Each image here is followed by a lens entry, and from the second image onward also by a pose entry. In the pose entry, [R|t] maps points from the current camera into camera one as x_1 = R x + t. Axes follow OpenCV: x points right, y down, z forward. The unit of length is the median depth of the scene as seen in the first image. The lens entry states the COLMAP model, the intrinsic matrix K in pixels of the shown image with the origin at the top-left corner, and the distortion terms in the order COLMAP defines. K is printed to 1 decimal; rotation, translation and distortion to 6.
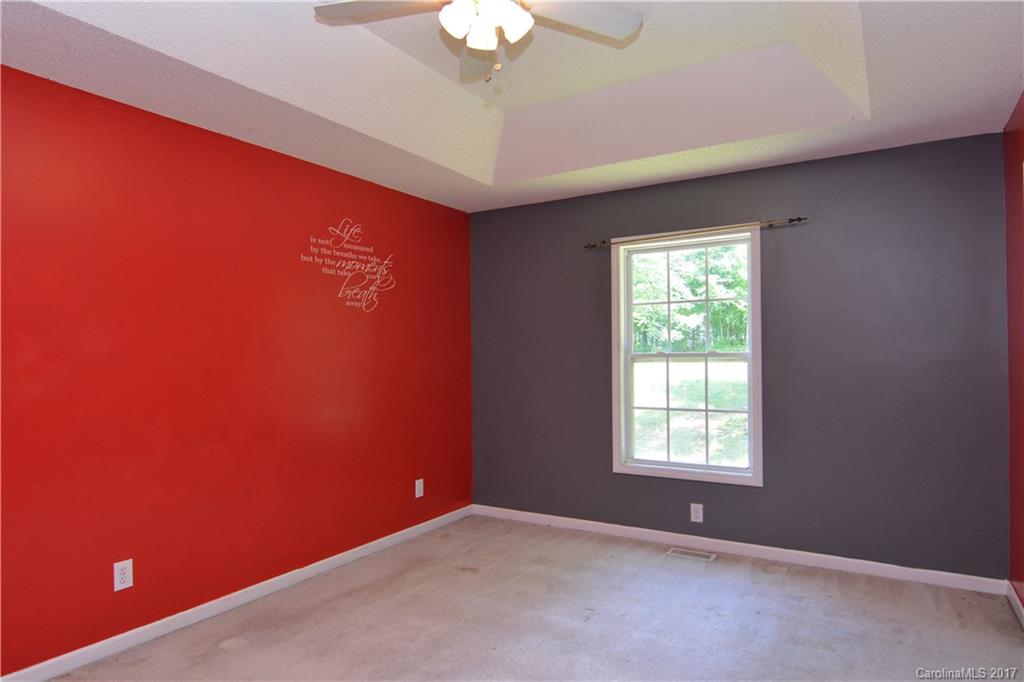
lens RADIAL K [[617.7, 0, 507.7], [0, 617.7, 347.2], [0, 0, 1]] dist [0.002317, -0.022813]
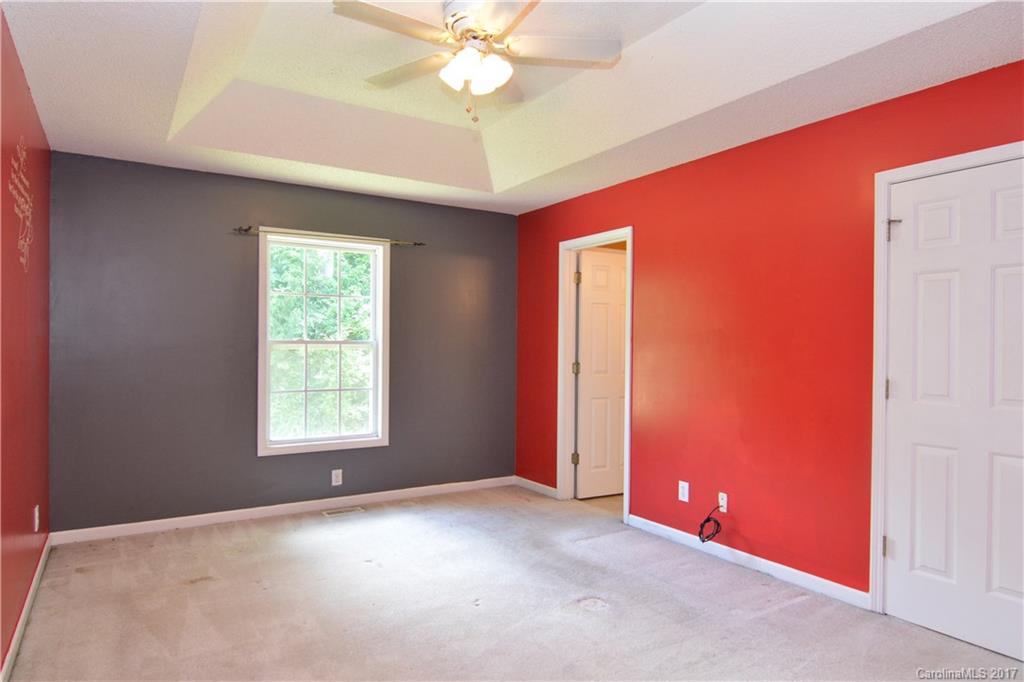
lens RADIAL K [[617.7, 0, 507.7], [0, 617.7, 347.2], [0, 0, 1]] dist [0.002317, -0.022813]
pose [[0.437074, 0.009971, 0.899370, -0.610869], [-0.024147, 0.999708, 0.000652, 0.013054], [-0.899102, -0.022002, 0.437187, 0.204139]]
